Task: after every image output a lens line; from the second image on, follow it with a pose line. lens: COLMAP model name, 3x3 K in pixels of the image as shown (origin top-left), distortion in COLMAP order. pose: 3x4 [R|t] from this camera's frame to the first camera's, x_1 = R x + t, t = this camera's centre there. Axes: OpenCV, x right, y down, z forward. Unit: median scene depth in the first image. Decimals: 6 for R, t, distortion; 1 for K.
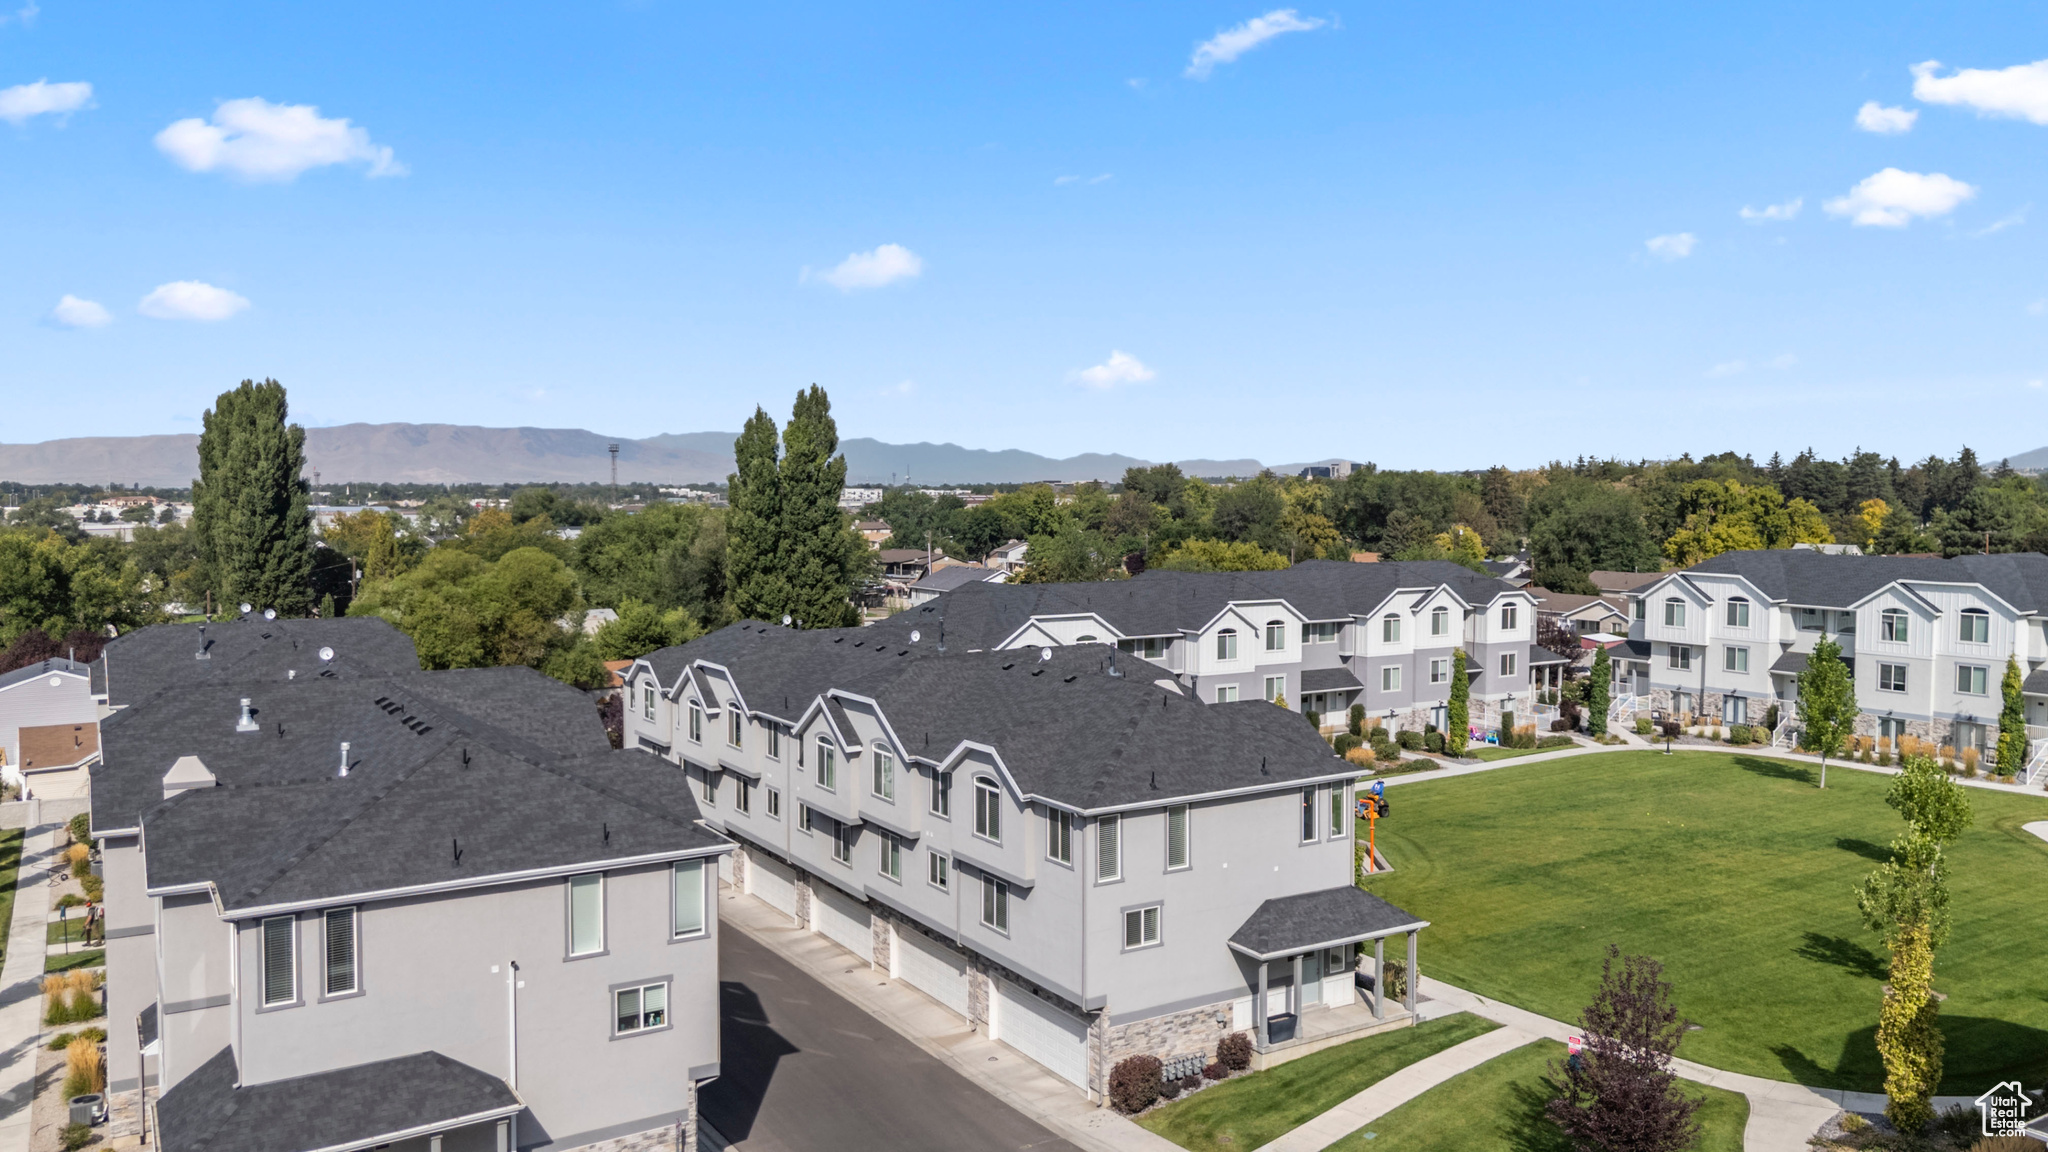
lens RADIAL K [[1508.0, 0, 1030.9], [0, 1508.0, 576.2], [0, 0, 1]] dist [0.059311, -0.041341]
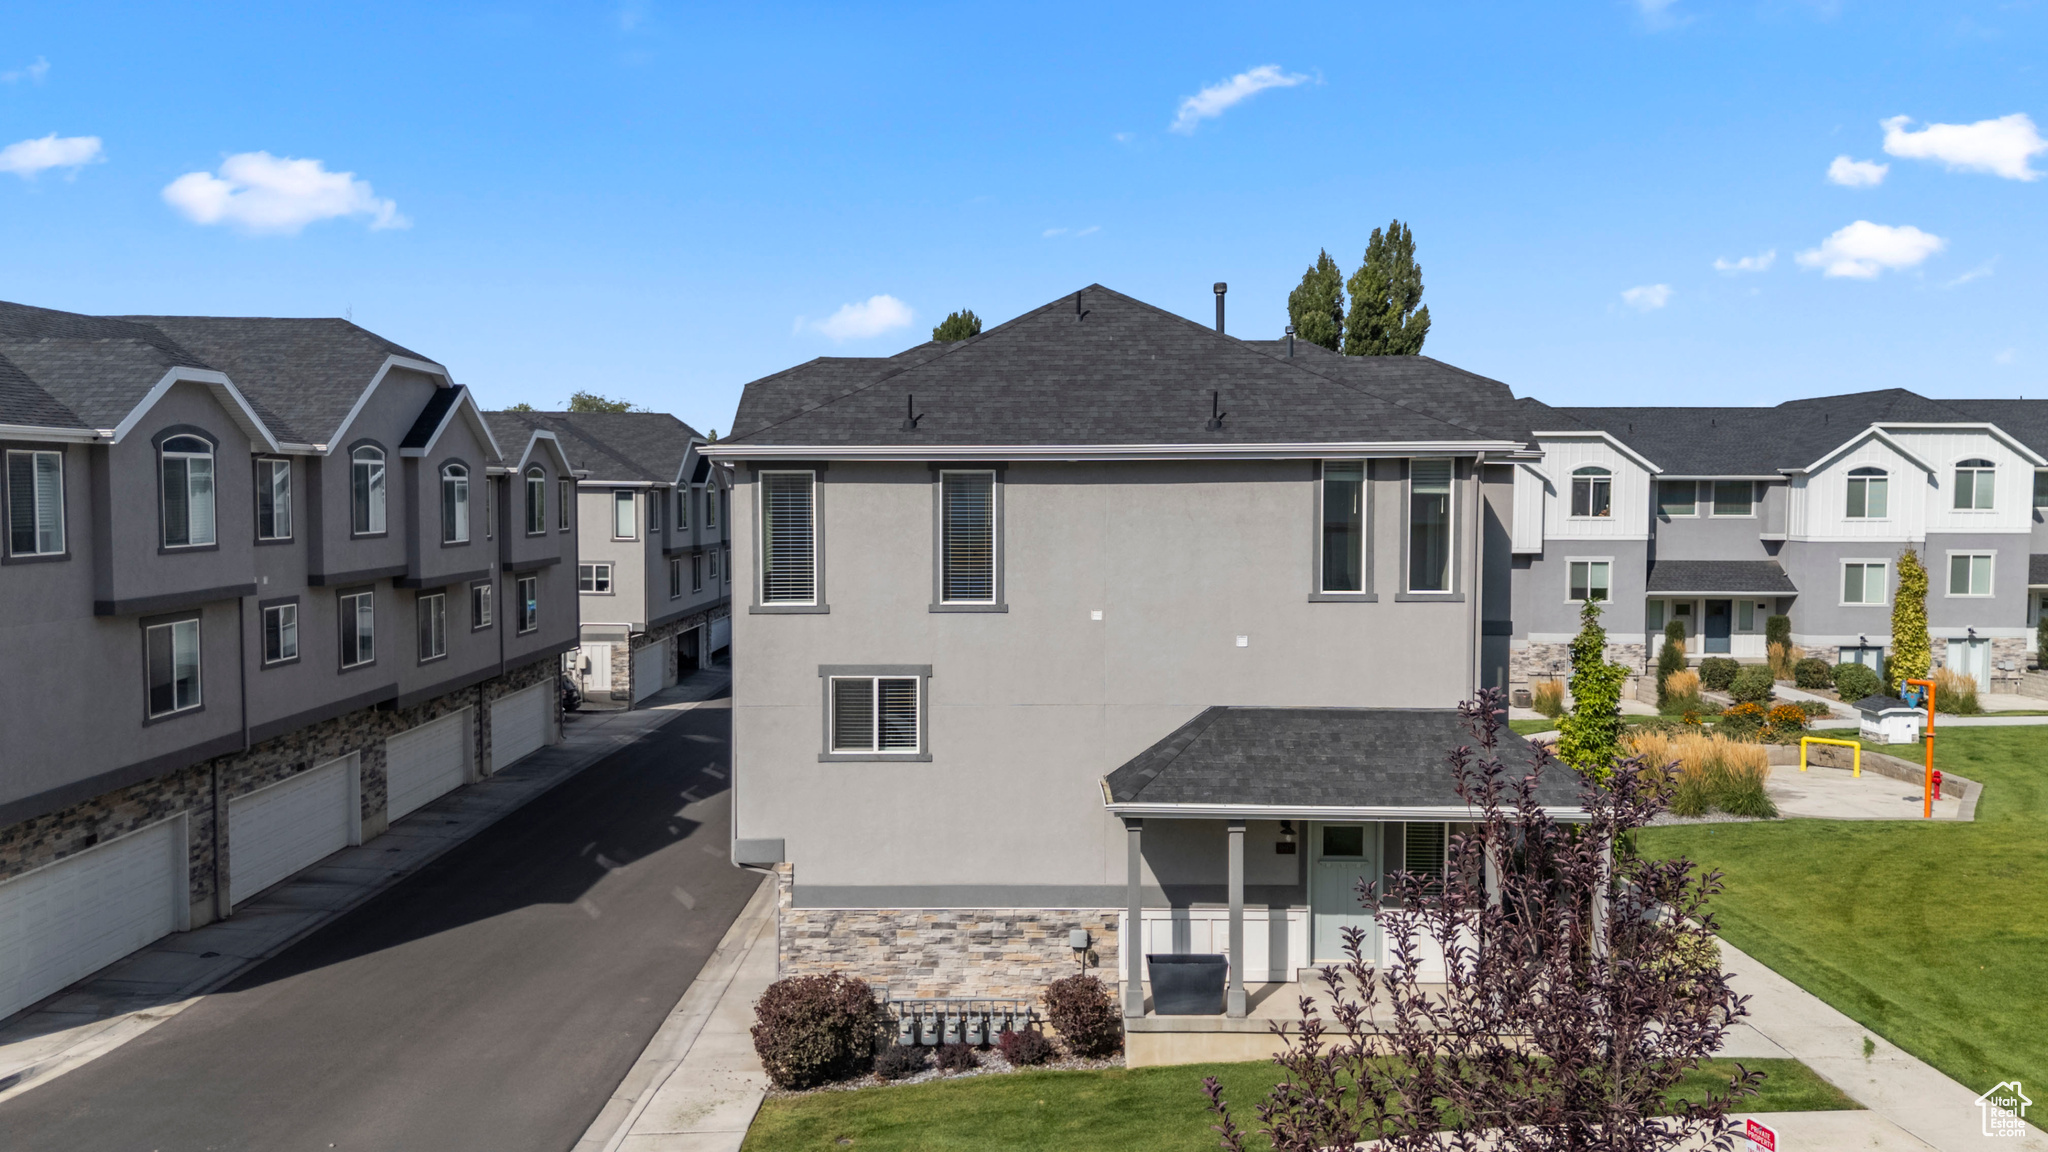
lens RADIAL K [[1508.0, 0, 1030.4], [0, 1508.0, 581.0], [0, 0, 1]] dist [0.059311, -0.041341]
pose [[0.848647, 0.033551, -0.527894, 0.329961], [-0.032872, 0.999403, 0.010673, 0.164800], [0.527937, 0.008295, 0.849243, 0.558245]]
